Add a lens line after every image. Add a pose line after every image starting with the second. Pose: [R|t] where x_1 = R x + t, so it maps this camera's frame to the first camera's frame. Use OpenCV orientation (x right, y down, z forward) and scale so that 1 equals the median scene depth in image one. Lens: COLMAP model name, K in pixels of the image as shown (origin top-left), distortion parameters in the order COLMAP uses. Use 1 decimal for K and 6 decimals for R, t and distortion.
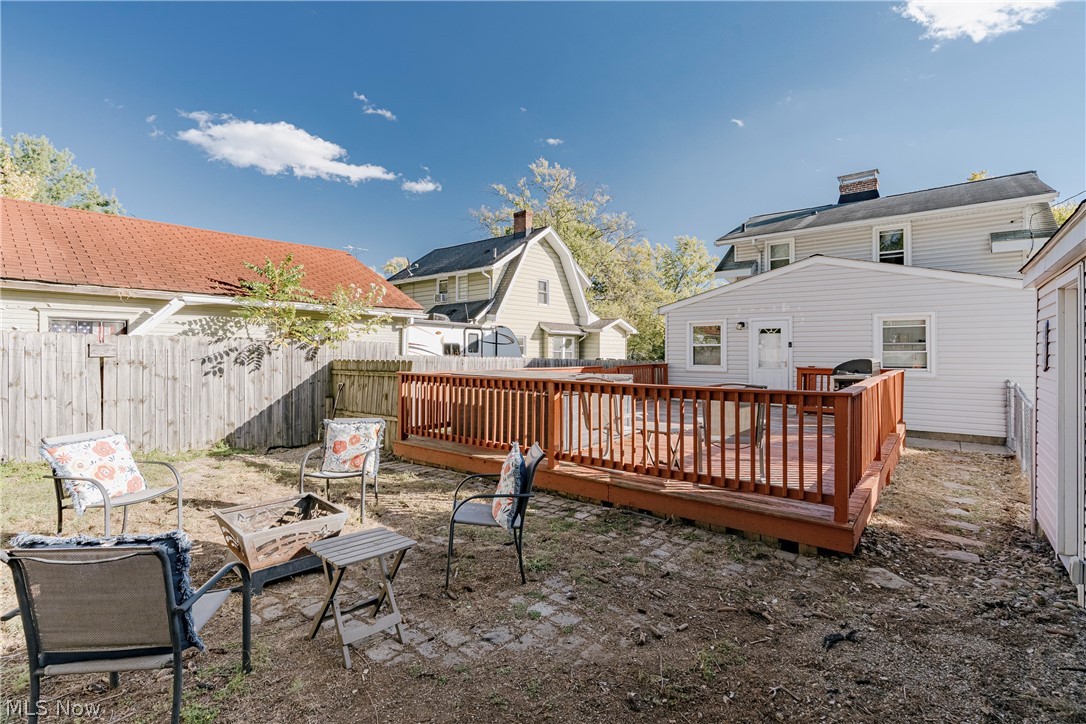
lens RADIAL K [[505.0, 0, 510.3], [0, 505.0, 358.2], [0, 0, 1]] dist [-0.079819, 0.008100]
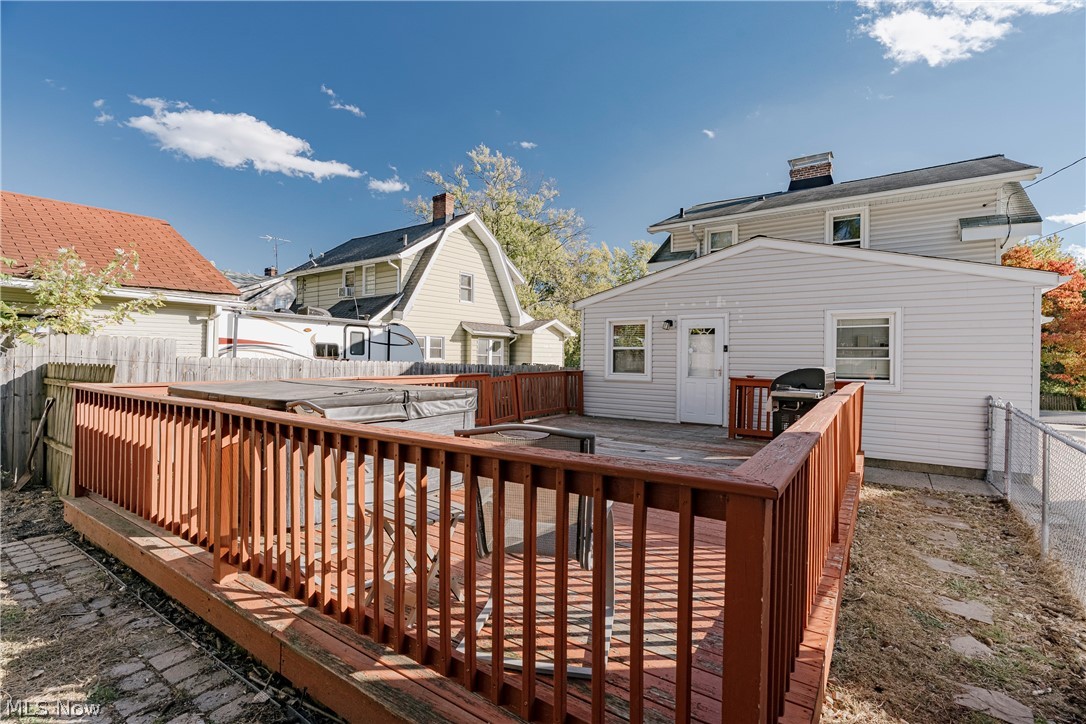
lens RADIAL K [[505.0, 0, 537.5], [0, 505.0, 363.5], [0, 0, 1]] dist [-0.079819, 0.008100]
pose [[0.993060, 0.009009, 0.117266, 0.143060], [-0.009105, 0.999959, 0.000282, -0.000718], [-0.117258, -0.001348, 0.993101, 0.193880]]
